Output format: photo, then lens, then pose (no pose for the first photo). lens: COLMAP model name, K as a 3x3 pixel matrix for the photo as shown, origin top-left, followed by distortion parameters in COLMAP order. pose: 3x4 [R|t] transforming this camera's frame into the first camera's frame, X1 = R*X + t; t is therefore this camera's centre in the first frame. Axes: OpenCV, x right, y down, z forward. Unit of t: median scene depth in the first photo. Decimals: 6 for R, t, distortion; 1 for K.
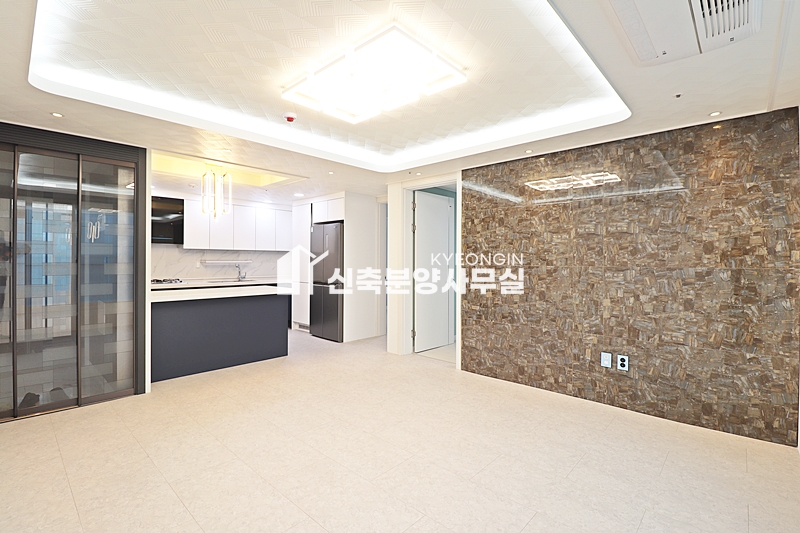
lens RADIAL K [[372.3, 0, 401.7], [0, 372.3, 260.4], [0, 0, 1]] dist [0.003265, -0.013495]
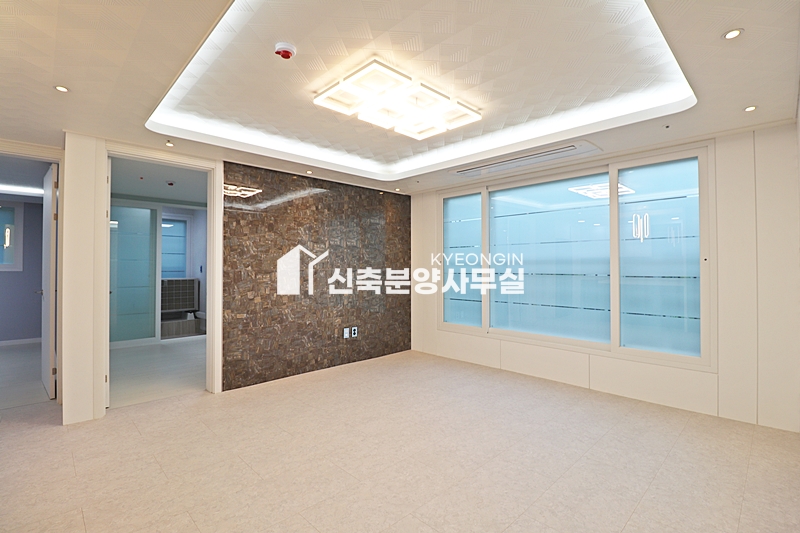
lens RADIAL K [[372.3, 0, 401.7], [0, 372.3, 260.4], [0, 0, 1]] dist [0.003265, -0.013495]
pose [[0.052255, 0.013255, 0.998546, -0.818728], [0.001433, 0.999910, -0.013348, 0.002614], [-0.998633, 0.002129, 0.052232, 0.646252]]
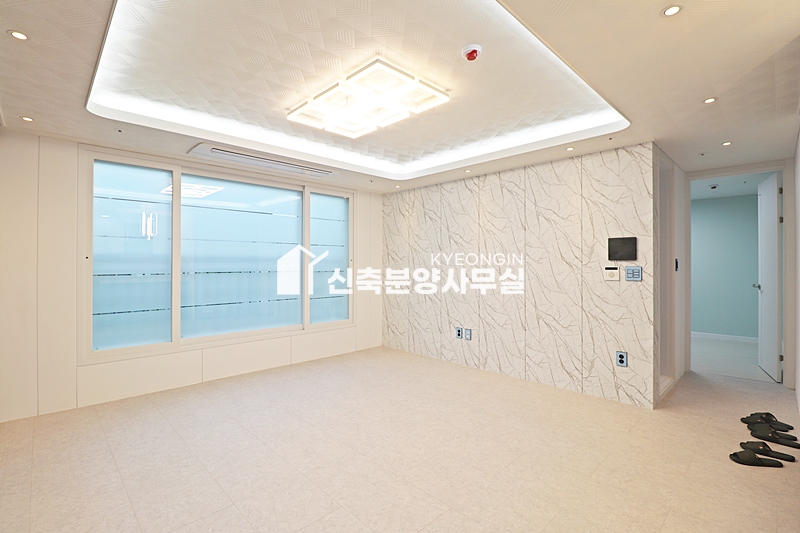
lens RADIAL K [[368.6, 0, 400.5], [0, 368.6, 260.7], [0, 0, 1]] dist [0.001503, -0.013760]
pose [[-0.998473, -0.002506, 0.055192, -0.178601], [-0.002902, 0.999971, -0.007095, 0.001241], [-0.055173, -0.007244, -0.998451, 1.434604]]
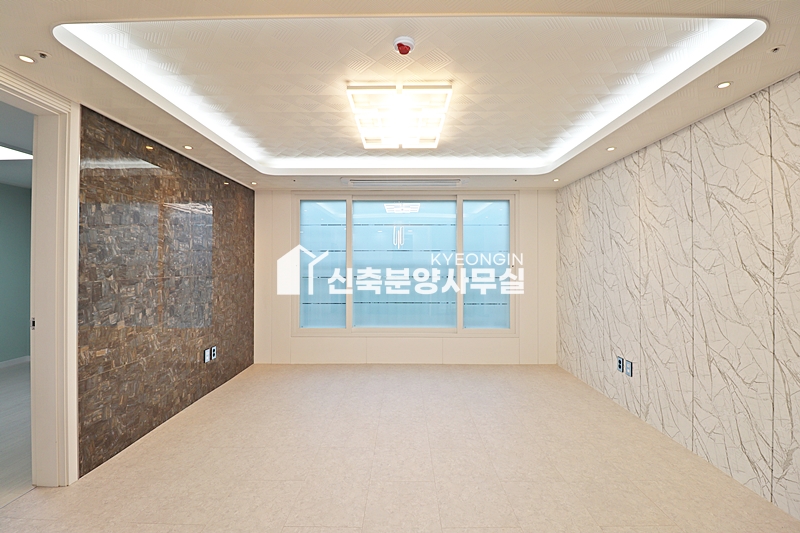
lens RADIAL K [[368.6, 0, 400.5], [0, 368.6, 260.7], [0, 0, 1]] dist [0.001503, -0.013760]
pose [[-0.671285, 0.005598, 0.741178, -0.642815], [-0.002043, 0.999954, -0.009403, -0.016956], [-0.741196, -0.007826, -0.671243, 1.210576]]
